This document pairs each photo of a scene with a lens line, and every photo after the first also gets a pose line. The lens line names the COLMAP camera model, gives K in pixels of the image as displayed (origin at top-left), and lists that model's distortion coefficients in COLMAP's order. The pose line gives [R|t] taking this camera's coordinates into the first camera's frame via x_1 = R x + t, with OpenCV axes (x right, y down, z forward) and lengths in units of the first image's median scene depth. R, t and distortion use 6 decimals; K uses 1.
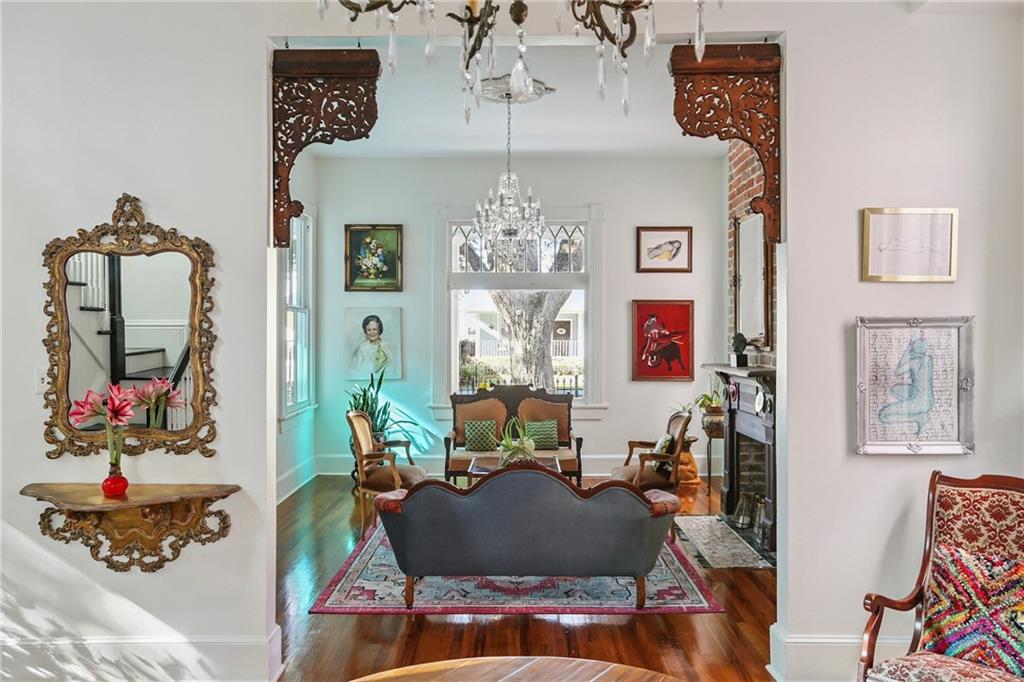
lens RADIAL K [[732.3, 0, 509.1], [0, 732.3, 338.3], [0, 0, 1]] dist [-0.003500, 0.010905]
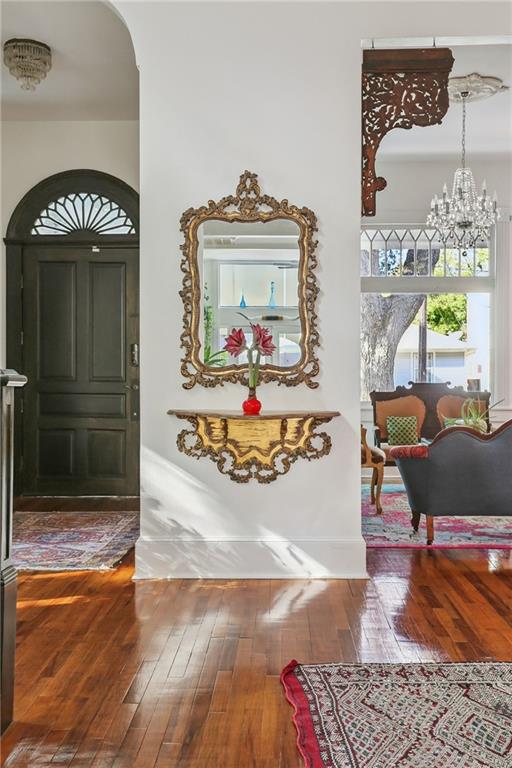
lens RADIAL K [[844.9, 0, 257.2], [0, 844.9, 381.8], [0, 0, 1]] dist [0.074942, 0.000000]
pose [[0.999906, -0.000411, -0.013717, -0.483342], [0.000247, 0.999928, -0.011974, 0.167445], [0.013721, 0.011969, 0.999834, -0.399678]]
